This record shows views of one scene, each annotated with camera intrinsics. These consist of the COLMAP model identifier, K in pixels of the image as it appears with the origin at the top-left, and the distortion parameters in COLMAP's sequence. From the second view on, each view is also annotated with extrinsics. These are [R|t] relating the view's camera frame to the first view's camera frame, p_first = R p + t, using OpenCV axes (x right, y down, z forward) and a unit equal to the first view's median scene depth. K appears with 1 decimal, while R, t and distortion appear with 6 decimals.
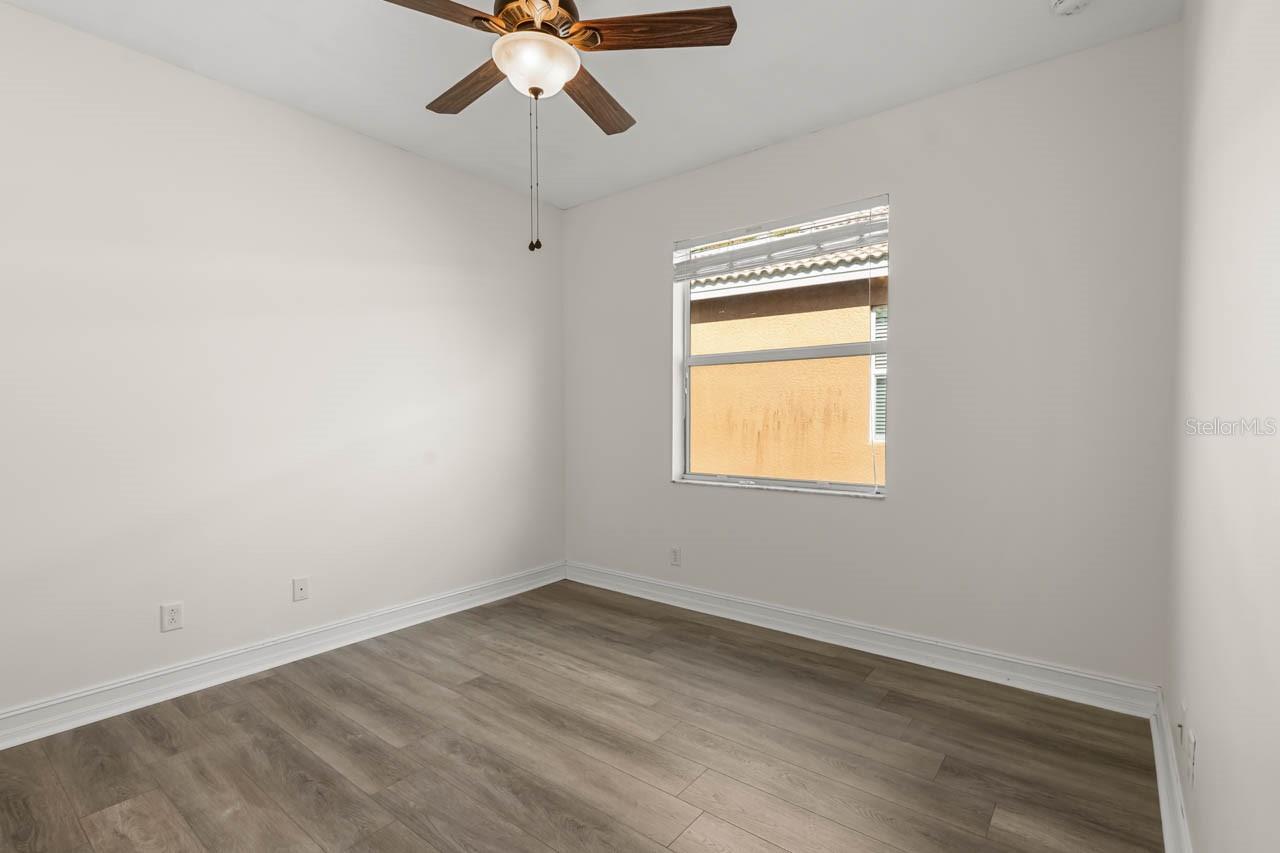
lens RADIAL K [[587.2, 0, 642.2], [0, 587.2, 413.8], [0, 0, 1]] dist [-0.001510, -0.000594]
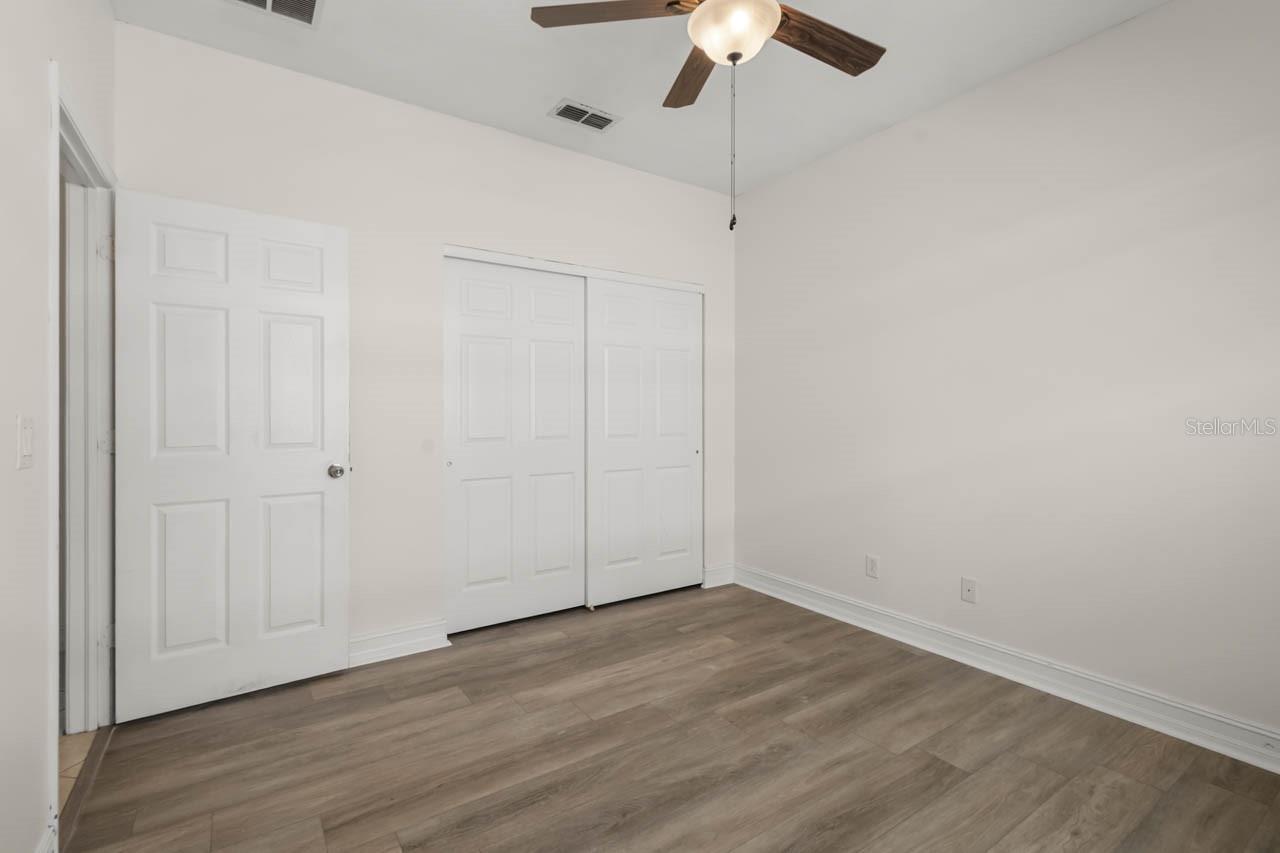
lens RADIAL K [[580.3, 0, 620.1], [0, 580.3, 404.0], [0, 0, 1]] dist [0.009635, -0.005842]
pose [[-0.313717, -0.007330, -0.949488, 0.615535], [0.004334, 0.999949, -0.009151, 0.000111], [0.949507, -0.006986, -0.313669, 0.938627]]
